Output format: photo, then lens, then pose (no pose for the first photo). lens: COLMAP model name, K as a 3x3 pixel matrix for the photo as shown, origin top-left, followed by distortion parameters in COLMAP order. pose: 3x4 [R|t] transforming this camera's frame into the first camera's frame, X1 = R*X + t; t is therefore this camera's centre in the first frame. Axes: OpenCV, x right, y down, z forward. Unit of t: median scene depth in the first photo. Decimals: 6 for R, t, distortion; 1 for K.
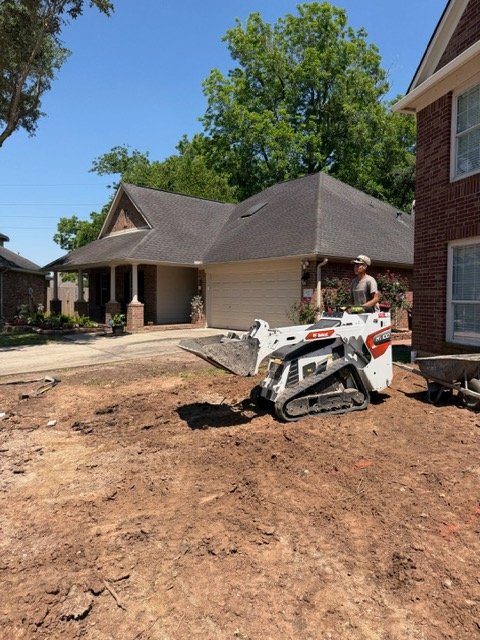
lens RADIAL K [[456.2, 0, 240.0], [0, 456.2, 320.0], [0, 0, 1]] dist [0.061037, -0.078864]
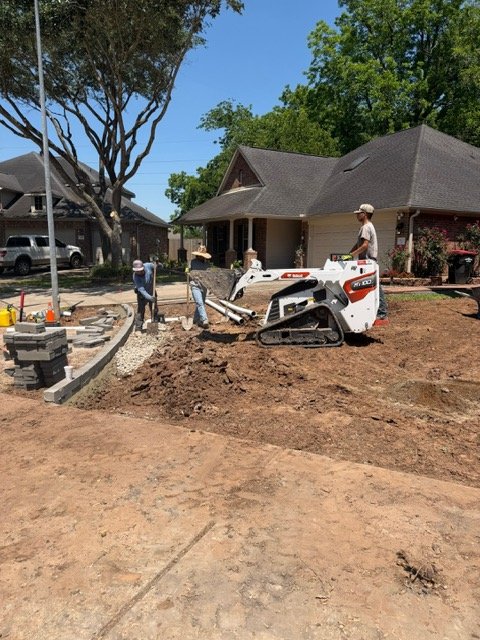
lens RADIAL K [[456.2, 0, 240.0], [0, 456.2, 320.0], [0, 0, 1]] dist [0.061037, -0.078864]
pose [[0.978974, 0.033376, -0.201238, -0.003645], [-0.012203, 0.994339, 0.105551, 0.009095], [0.203621, -0.100876, 0.973839, -0.101408]]
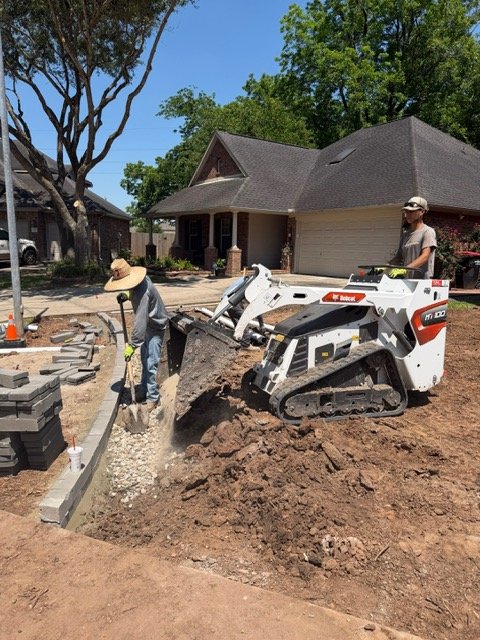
lens RADIAL K [[457.1, 0, 235.4], [0, 457.1, 323.1], [0, 0, 1]] dist [0.049402, -0.056464]
pose [[0.993525, 0.035417, -0.107957, -0.052254], [-0.022204, 0.992376, 0.121228, 0.003592], [0.111427, -0.118046, 0.986737, -0.046455]]
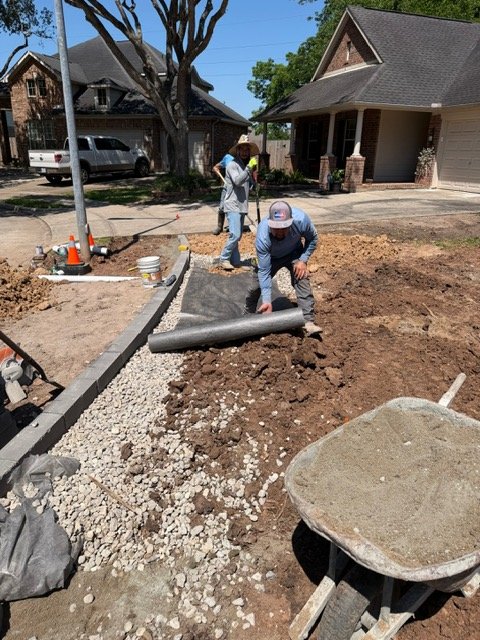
lens RADIAL K [[457.1, 0, 236.5], [0, 457.1, 319.8], [0, 0, 1]] dist [0.004035, -0.001572]
pose [[0.925785, 0.137534, -0.352145, -0.043859], [-0.026962, 0.953126, 0.301371, 0.002121], [0.377087, -0.269510, 0.886098, 0.015782]]
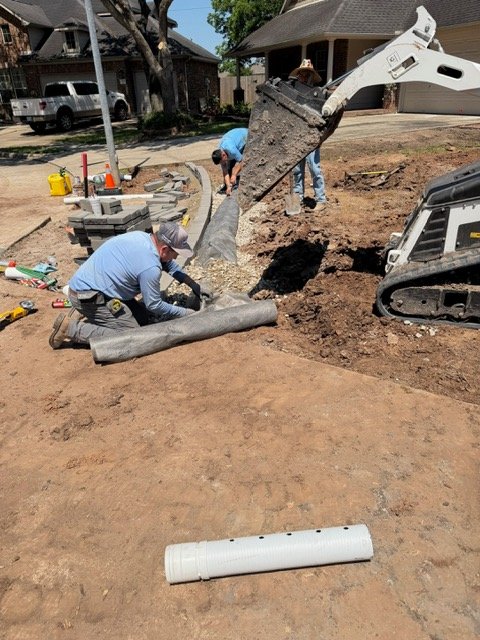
lens RADIAL K [[457.1, 0, 235.4], [0, 457.1, 323.1], [0, 0, 1]] dist [0.049402, -0.056464]
pose [[0.951913, 0.098325, -0.290162, -0.042123], [0.029012, 0.913914, 0.404871, 0.010564], [0.304992, -0.393820, 0.867113, -0.059152]]
